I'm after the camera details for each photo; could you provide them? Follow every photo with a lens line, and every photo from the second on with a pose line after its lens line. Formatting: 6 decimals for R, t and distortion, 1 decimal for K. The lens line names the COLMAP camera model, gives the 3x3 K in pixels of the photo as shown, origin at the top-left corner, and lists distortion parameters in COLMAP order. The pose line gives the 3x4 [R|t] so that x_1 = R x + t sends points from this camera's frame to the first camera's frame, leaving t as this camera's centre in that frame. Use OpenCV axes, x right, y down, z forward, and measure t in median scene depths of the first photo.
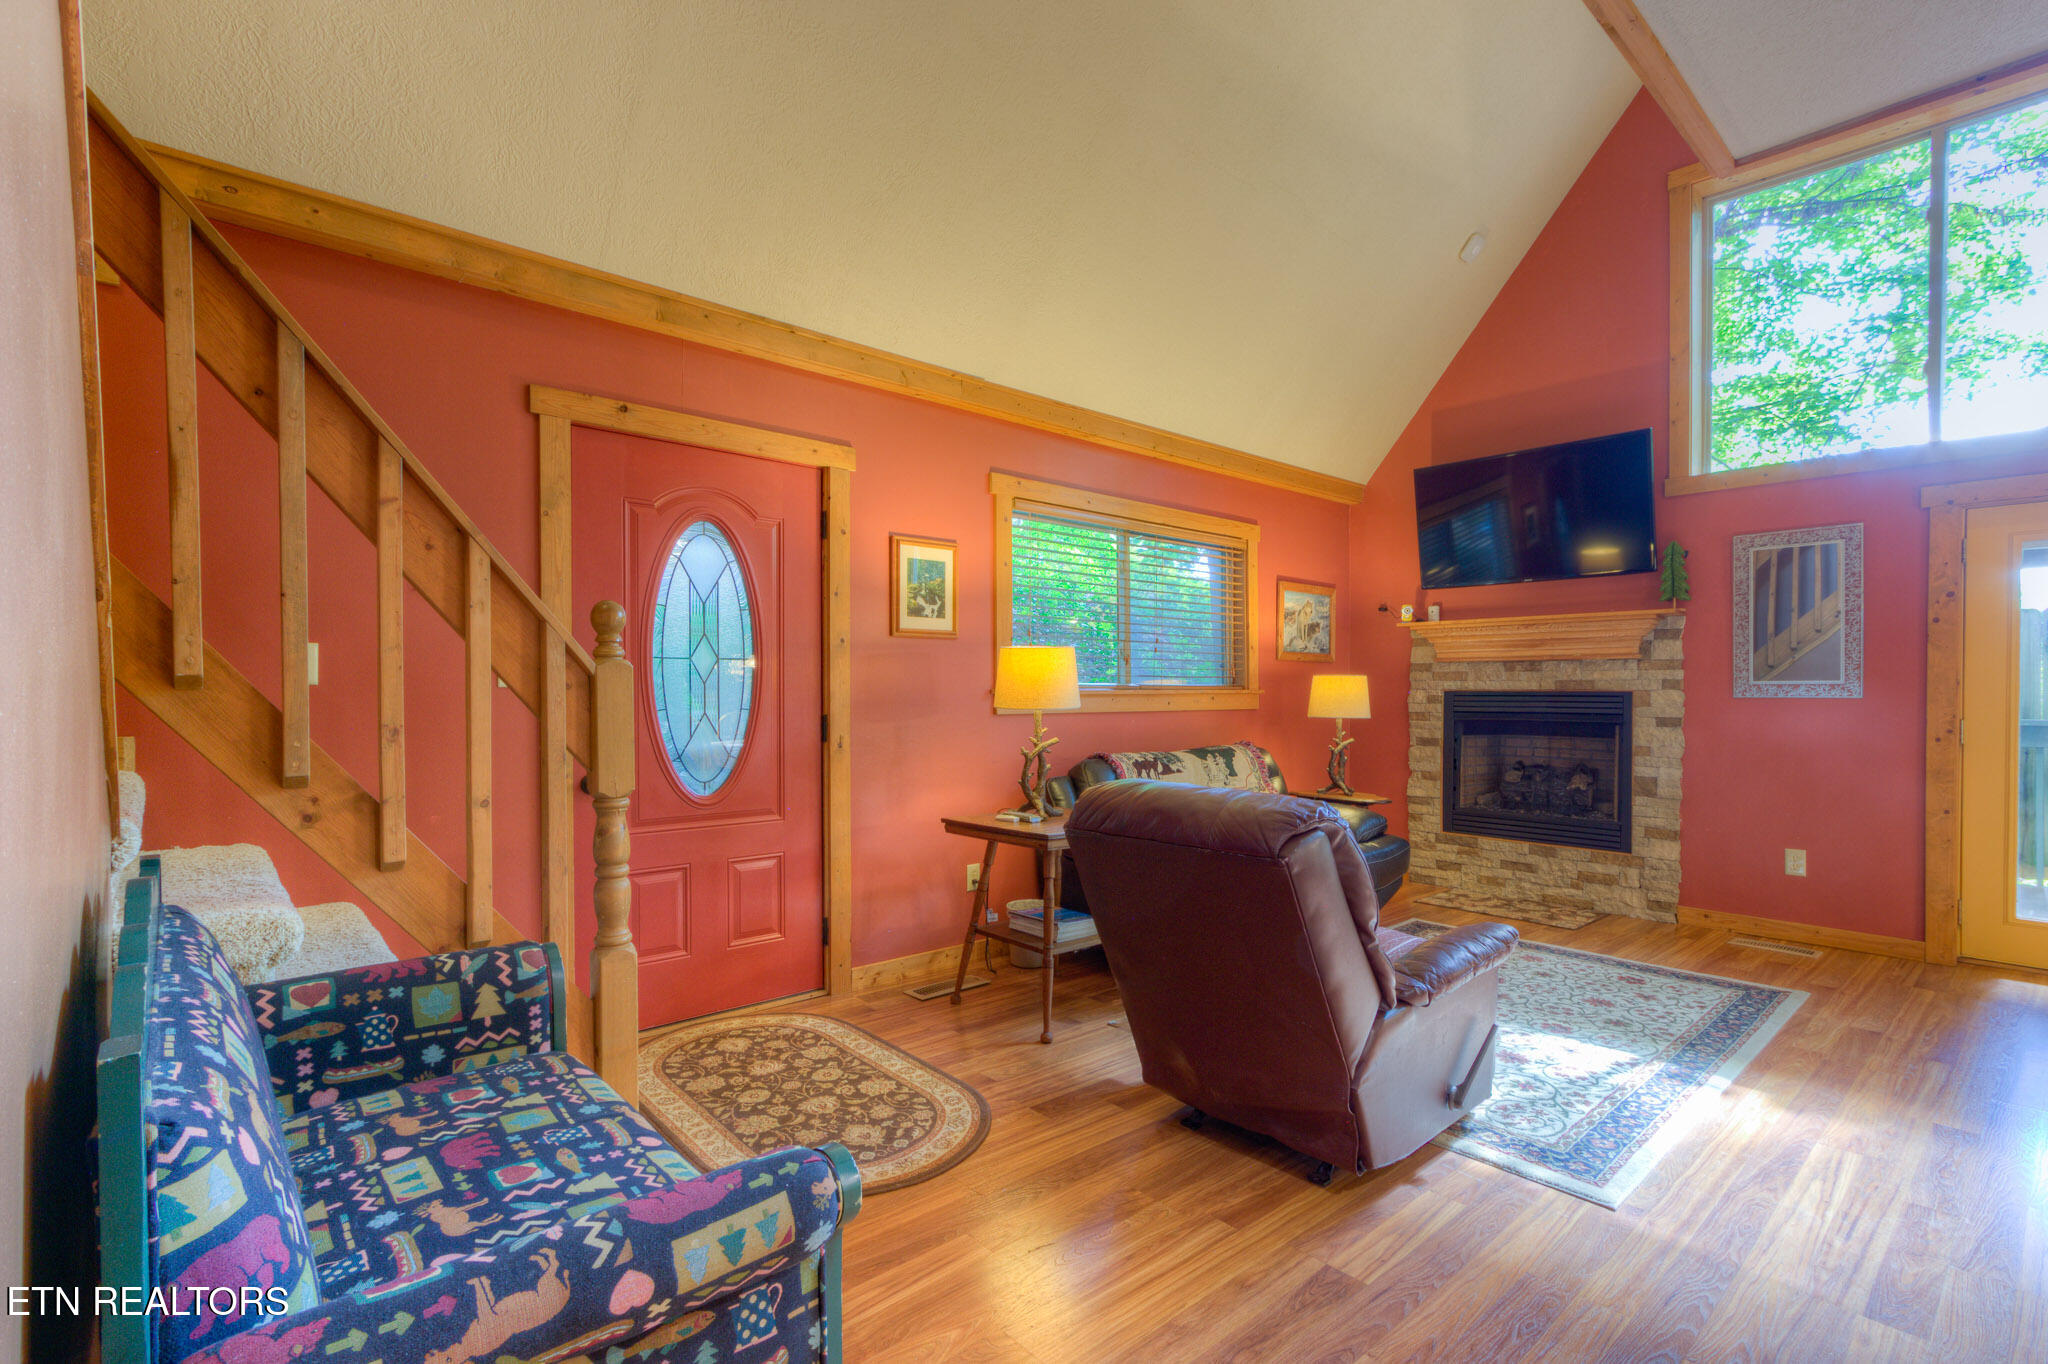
lens RADIAL K [[949.4, 0, 1024.5], [0, 949.4, 704.0], [0, 0, 1]] dist [0.001250, 0.000368]
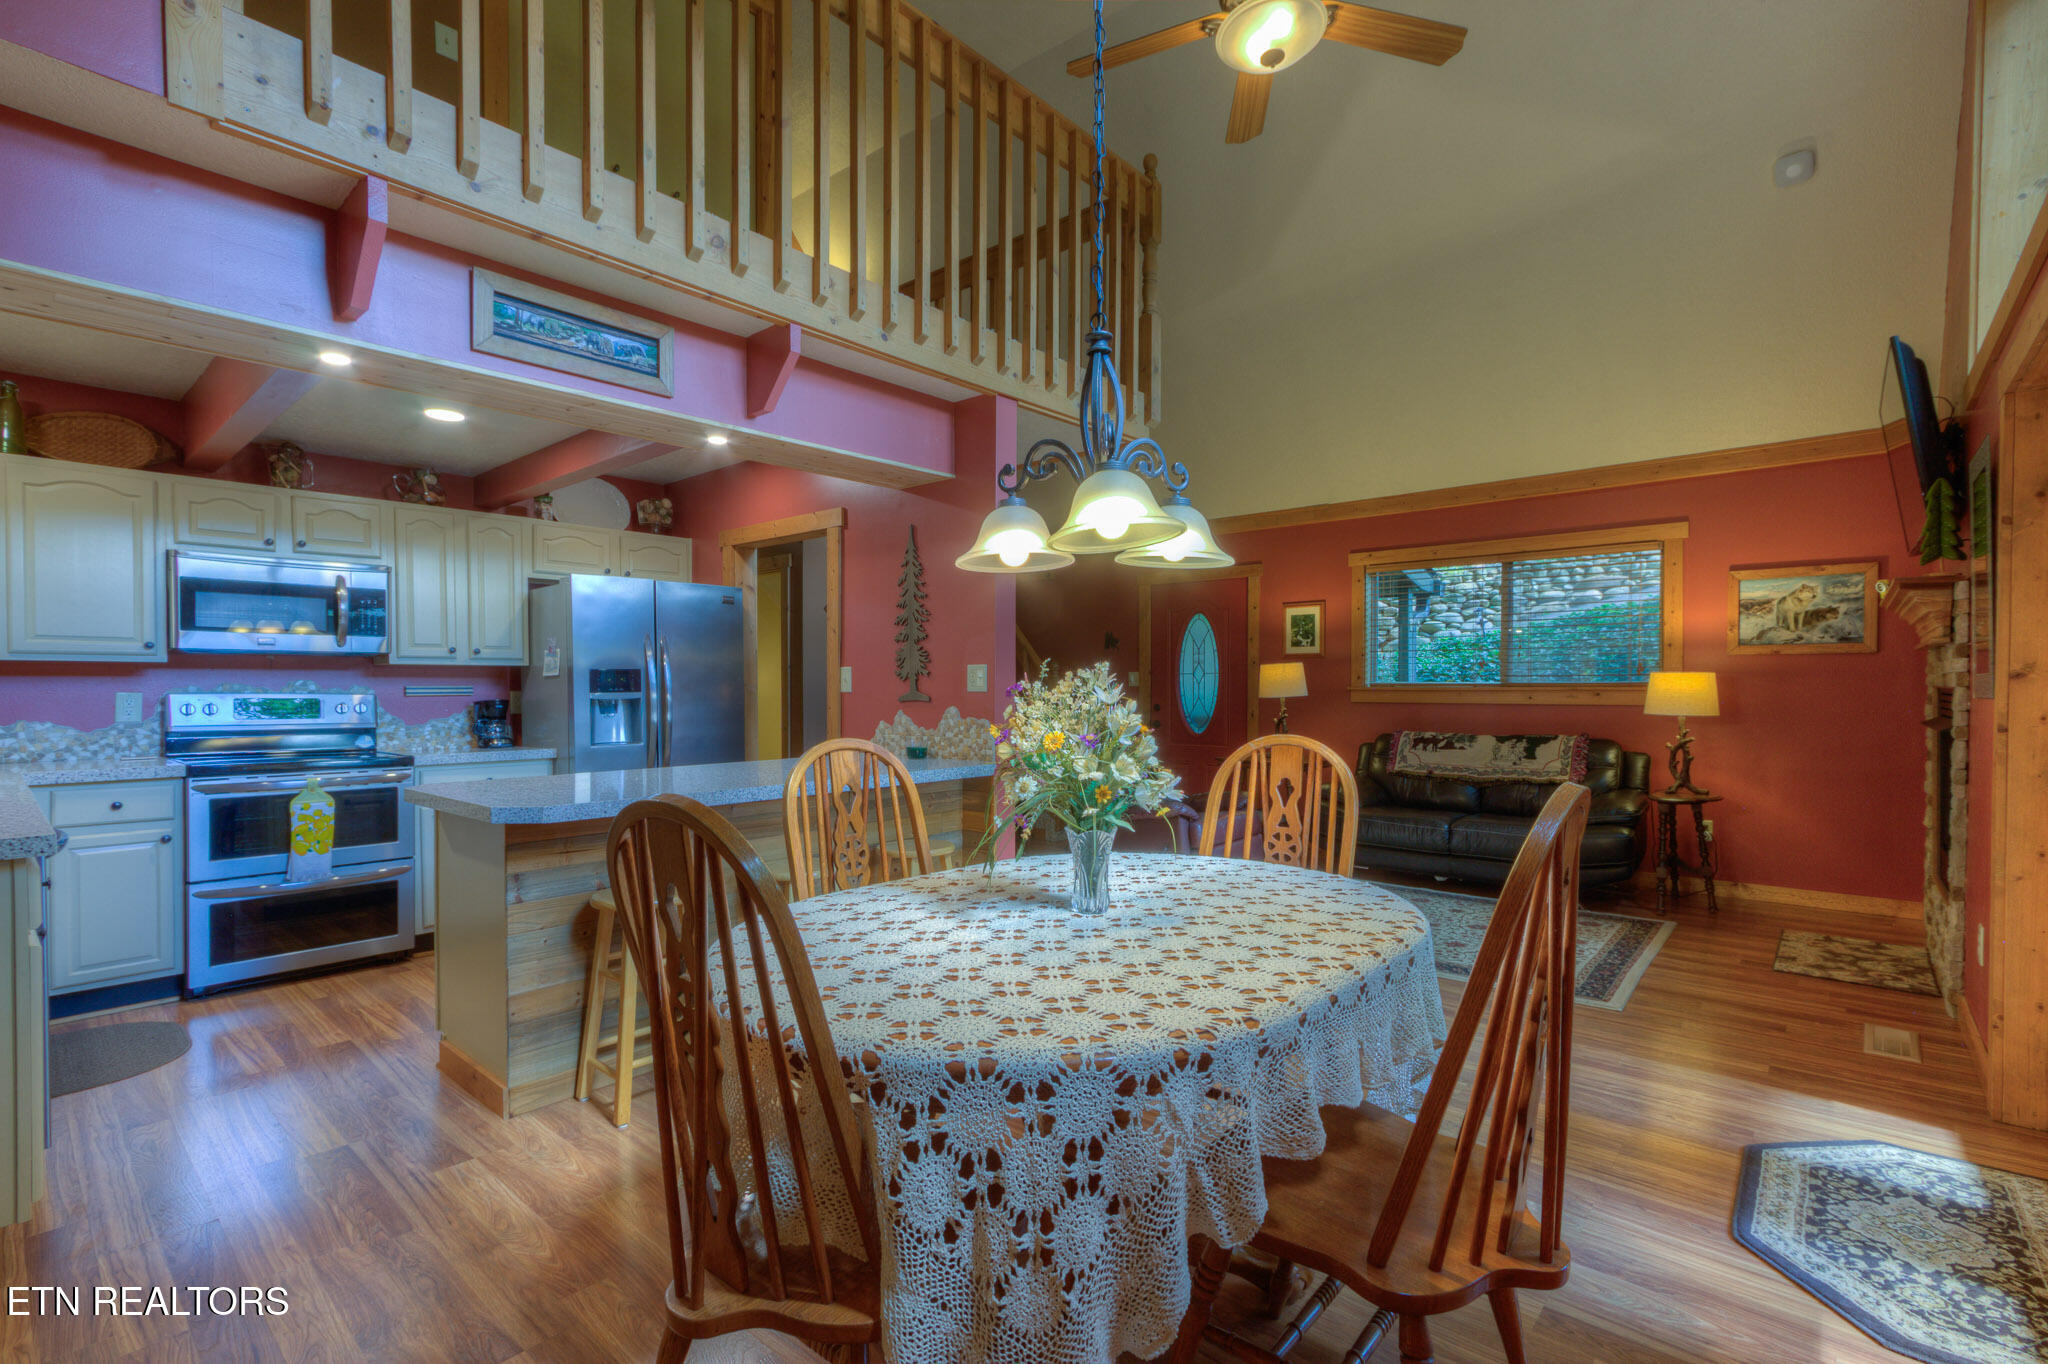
lens RADIAL K [[930.1, 0, 1026.2], [0, 930.1, 693.2], [0, 0, 1]] dist [0.003568, 0.000785]
pose [[0.119144, 0.005237, -0.992863, 1.266475], [-0.014227, 0.999892, 0.003567, -0.001792], [0.992775, 0.013700, 0.119205, 0.221124]]
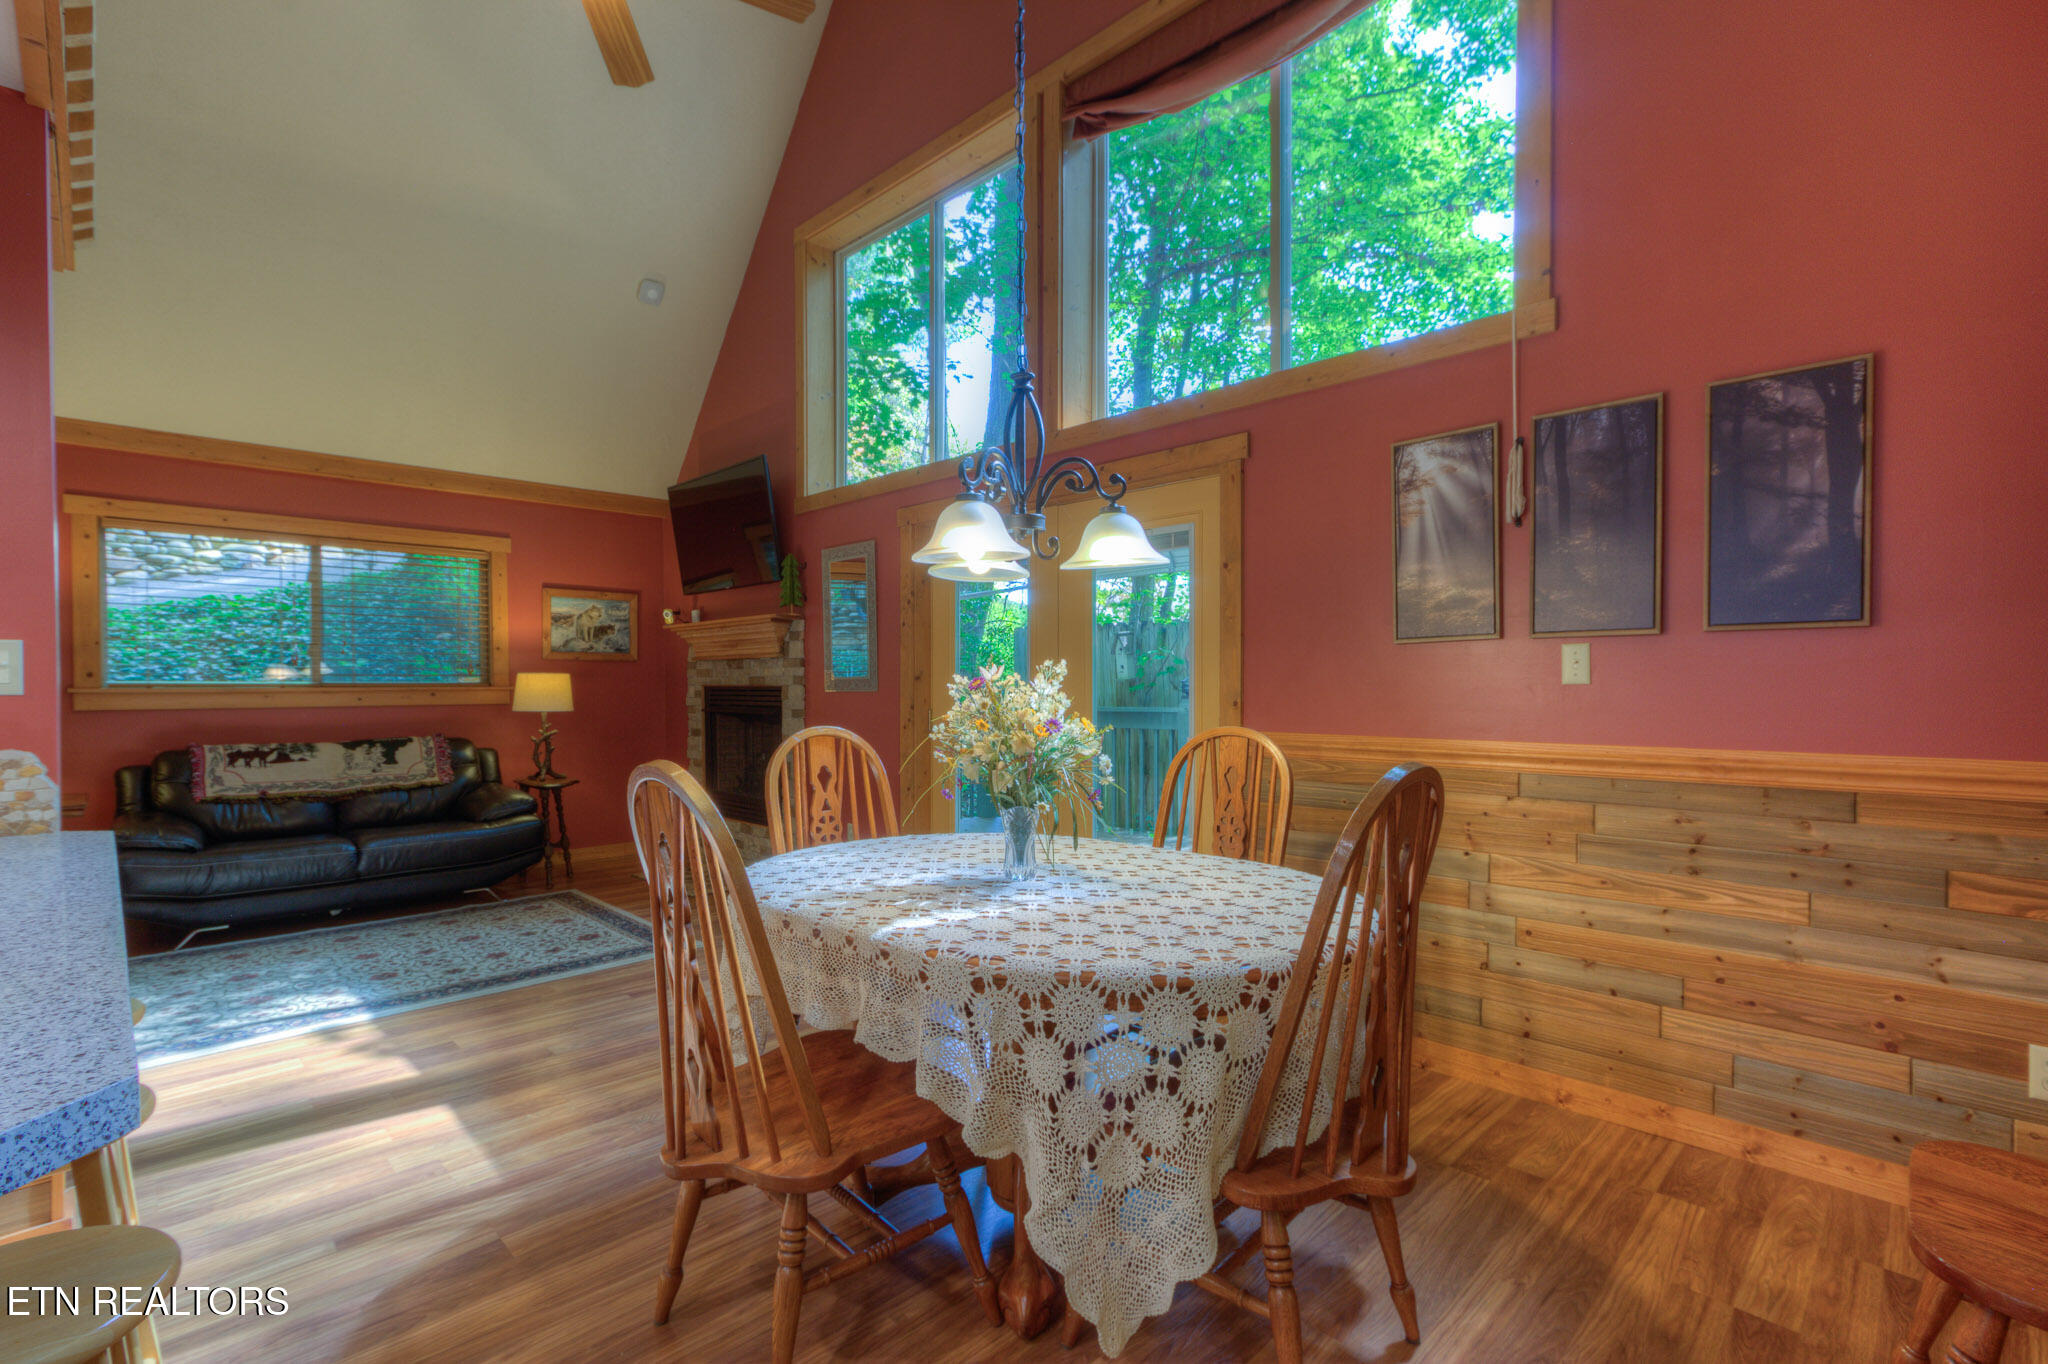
lens RADIAL K [[930.1, 0, 1026.2], [0, 930.1, 693.2], [0, 0, 1]] dist [0.003568, 0.000785]
pose [[0.999058, -0.006625, 0.042886, 0.895137], [0.006919, 0.999954, -0.006707, 0.004895], [-0.042840, 0.006998, 0.999057, -0.122952]]
